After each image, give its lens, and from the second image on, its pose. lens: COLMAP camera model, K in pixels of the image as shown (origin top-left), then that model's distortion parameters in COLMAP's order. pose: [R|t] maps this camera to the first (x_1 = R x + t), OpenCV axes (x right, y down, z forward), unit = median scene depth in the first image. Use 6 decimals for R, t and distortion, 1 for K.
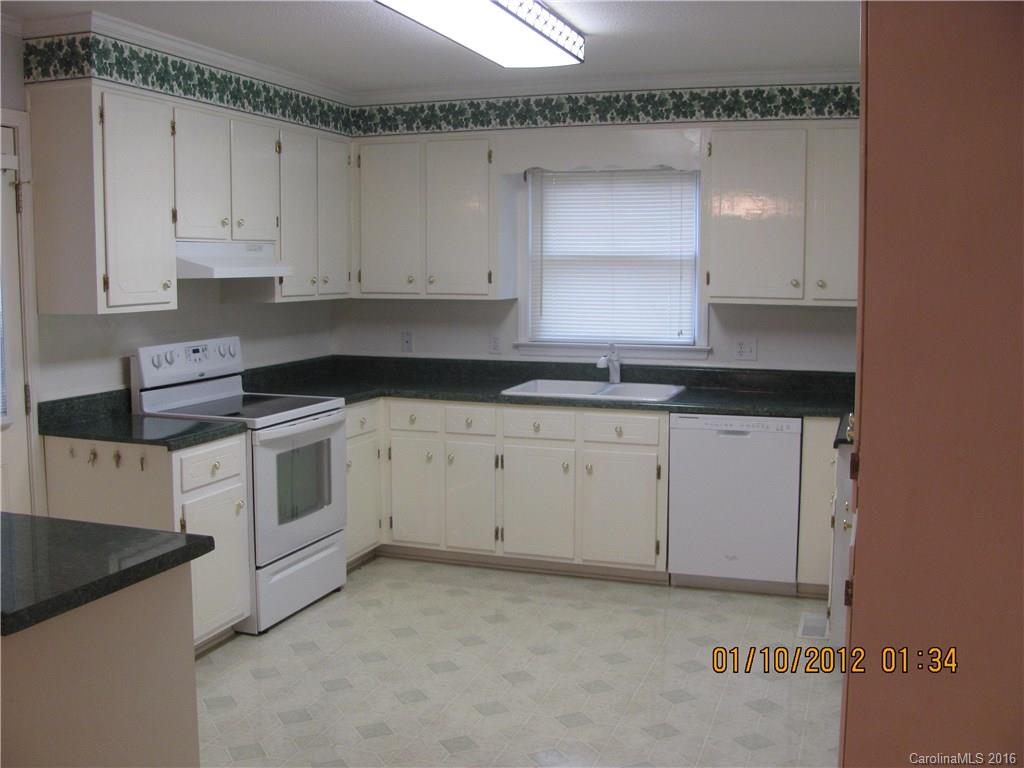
lens RADIAL K [[1081.3, 0, 510.5], [0, 1081.3, 369.7], [0, 0, 1]] dist [-0.143340, 0.000000]
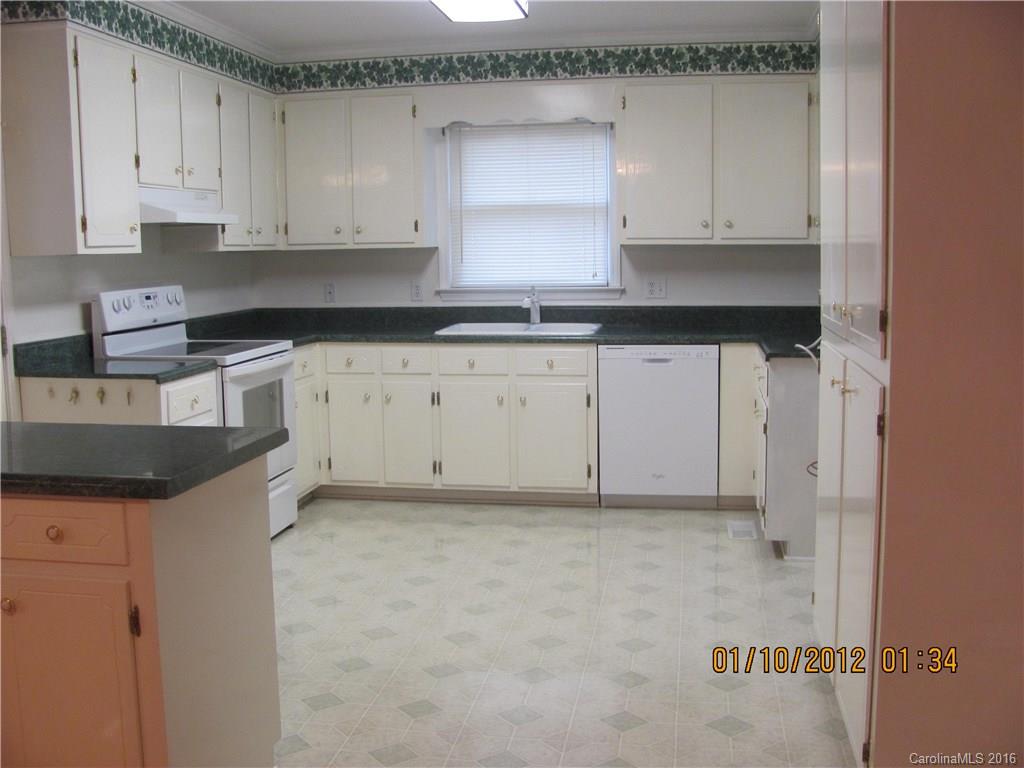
lens RADIAL K [[1081.3, 0, 507.0], [0, 1081.3, 364.7], [0, 0, 1]] dist [-0.143340, 0.000000]
pose [[0.986708, -0.033463, 0.159018, -0.112987], [0.031558, 0.999397, 0.014492, 0.040302], [-0.159407, -0.009281, 0.987169, -0.055753]]
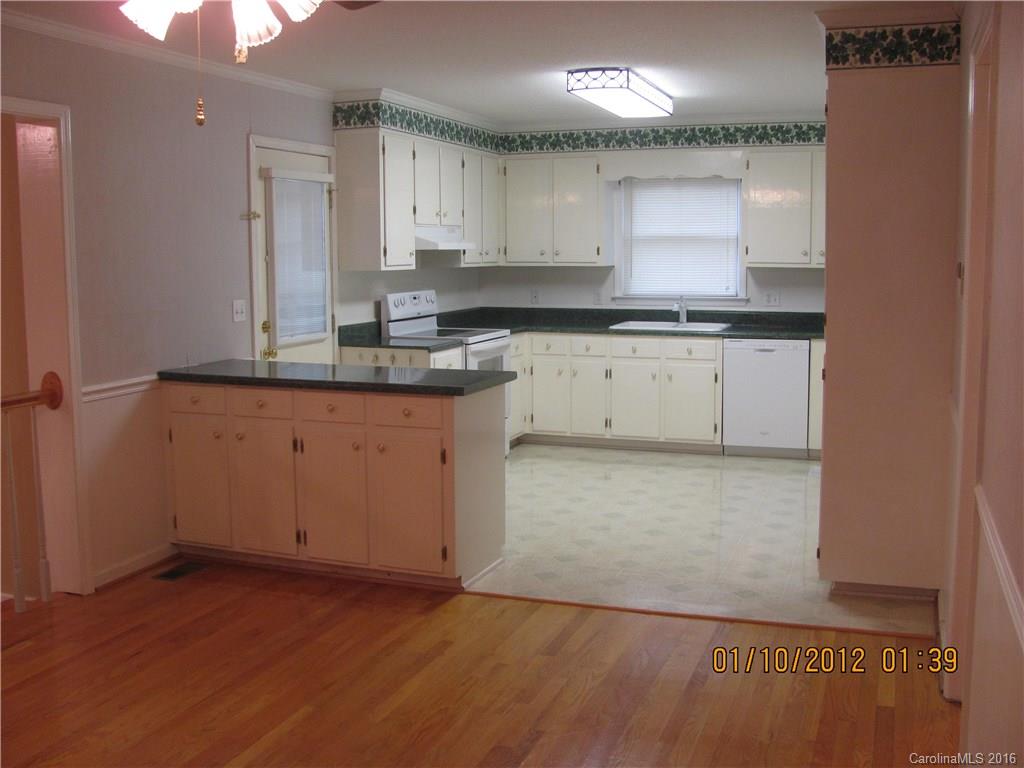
lens RADIAL K [[1081.3, 0, 519.2], [0, 1081.3, 348.9], [0, 0, 1]] dist [-0.143340, 0.000000]
pose [[0.999949, -0.005052, -0.008755, -0.125134], [0.005002, 0.999971, -0.005680, 0.060996], [0.008784, 0.005636, 0.999946, -0.513246]]
